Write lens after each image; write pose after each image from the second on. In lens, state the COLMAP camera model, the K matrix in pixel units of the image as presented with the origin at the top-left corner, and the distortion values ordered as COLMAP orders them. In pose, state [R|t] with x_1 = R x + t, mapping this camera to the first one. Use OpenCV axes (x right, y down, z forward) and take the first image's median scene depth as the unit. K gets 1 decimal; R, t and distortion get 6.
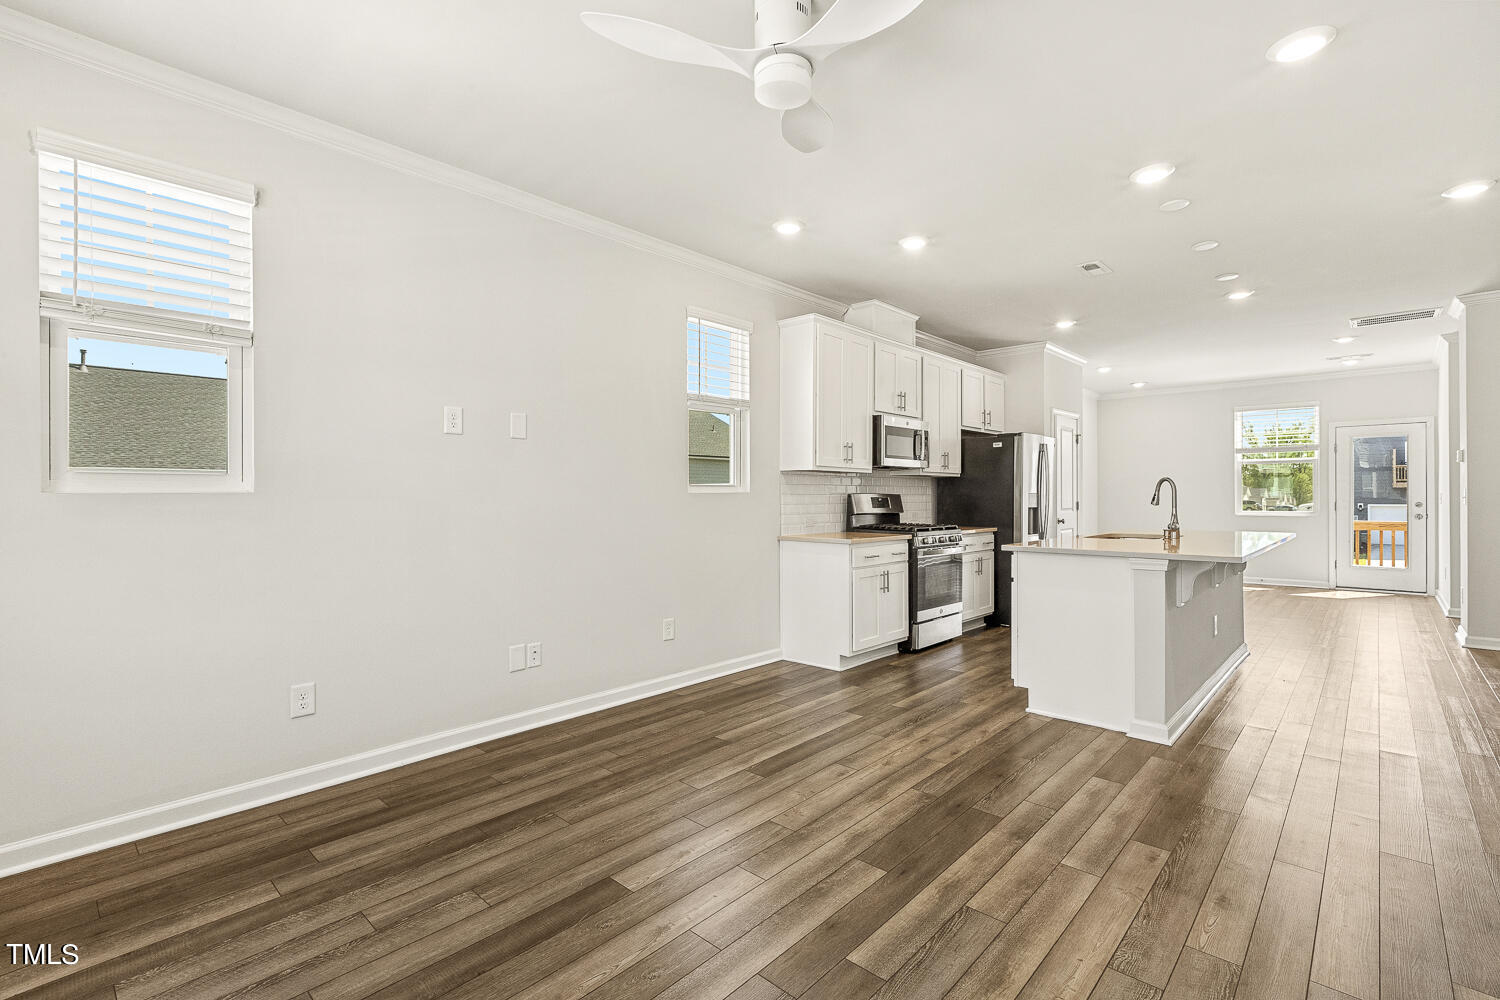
lens RADIAL K [[685.7, 0, 752.0], [0, 685.7, 497.7], [0, 0, 1]] dist [0.002302, -0.001545]
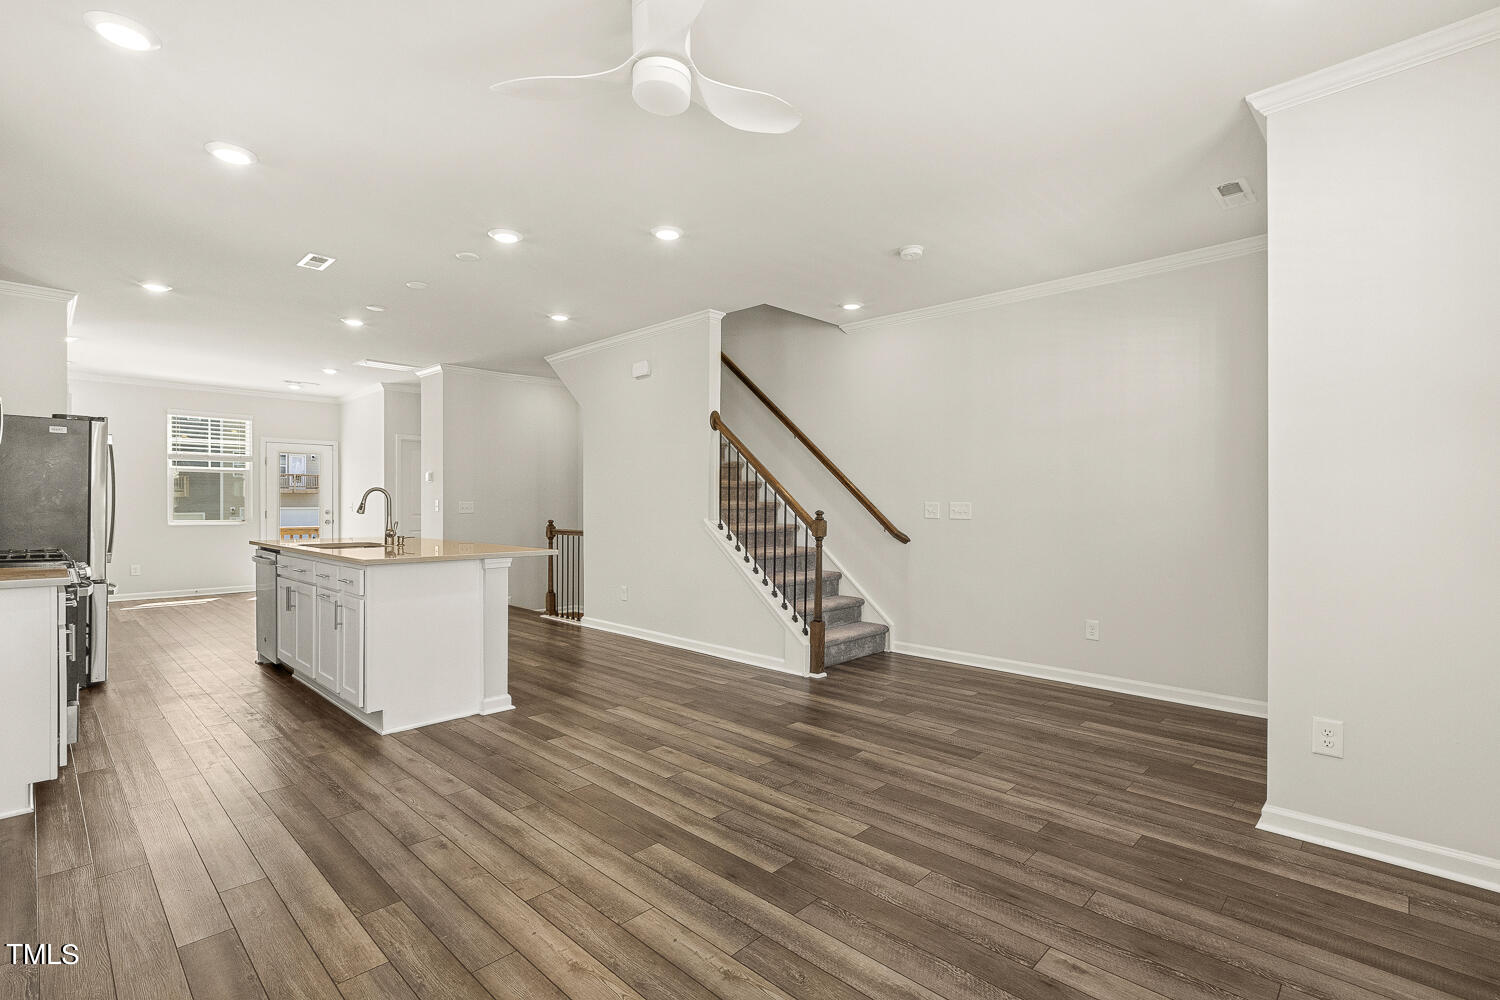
lens RADIAL K [[685.7, 0, 751.4], [0, 685.7, 509.5], [0, 0, 1]] dist [0.002302, -0.001545]
pose [[0.015468, -0.006617, 0.999858, -0.436985], [0.001087, 0.999978, 0.006601, -0.002351], [-0.999880, 0.000985, 0.015475, 0.396408]]
